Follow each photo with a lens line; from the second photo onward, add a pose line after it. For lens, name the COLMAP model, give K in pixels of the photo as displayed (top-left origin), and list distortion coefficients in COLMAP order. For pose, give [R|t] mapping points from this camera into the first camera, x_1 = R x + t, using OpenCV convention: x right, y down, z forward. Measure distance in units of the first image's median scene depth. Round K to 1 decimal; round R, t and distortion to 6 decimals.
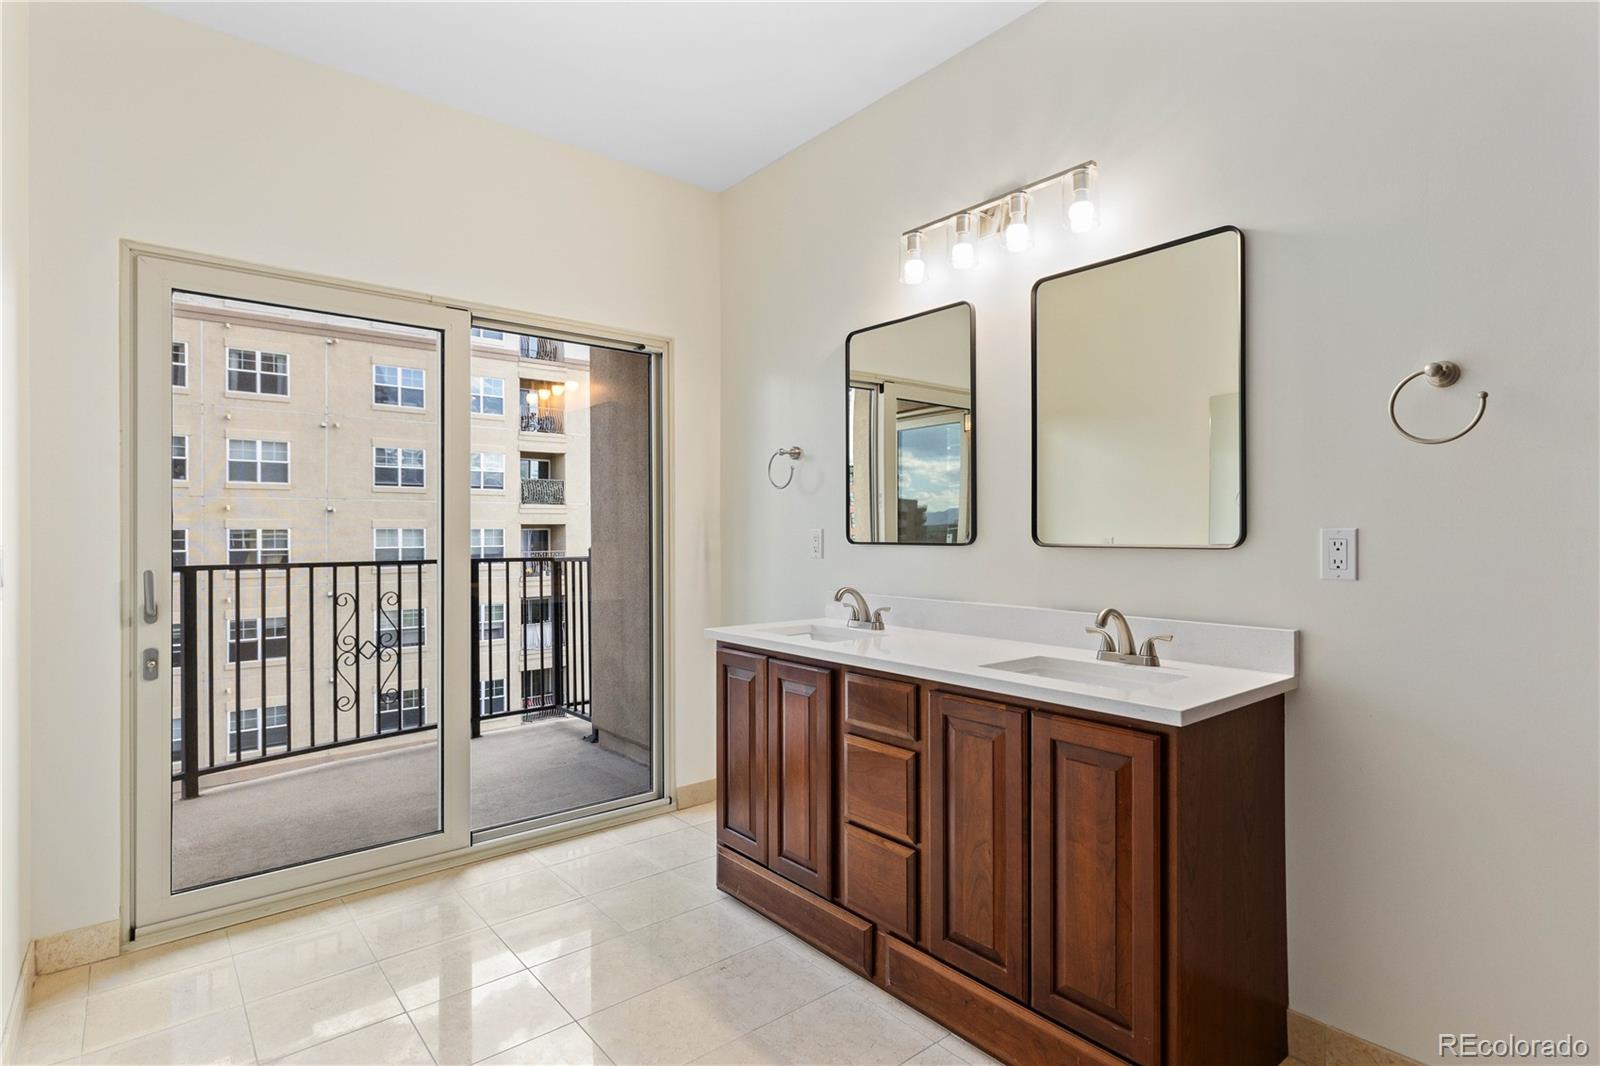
lens RADIAL K [[805.9, 0, 802.1], [0, 805.9, 525.0], [0, 0, 1]] dist [0.002834, 0.000307]
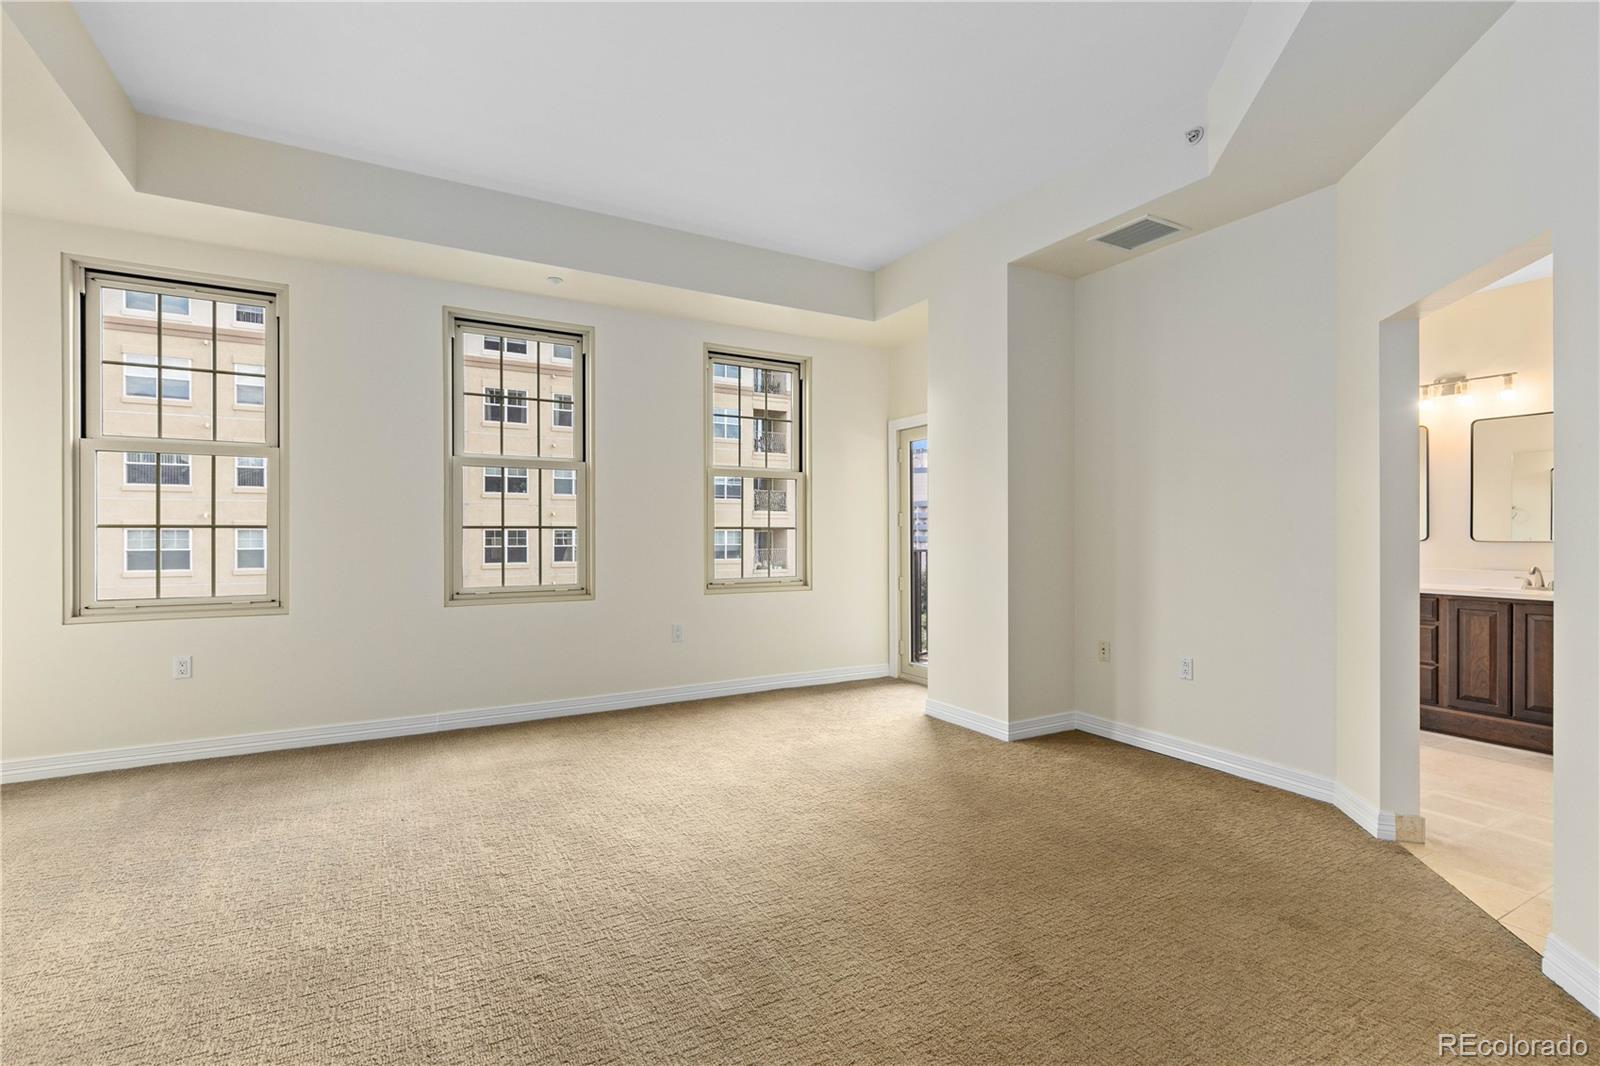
lens RADIAL K [[730.0, 0, 794.3], [0, 730.0, 531.4], [0, 0, 1]] dist [0.008932, 0.000219]
pose [[0.983136, -0.001604, -0.182867, -1.342763], [0.002896, 0.999973, 0.006799, -0.023004], [0.182851, -0.007214, 0.983114, -1.514044]]
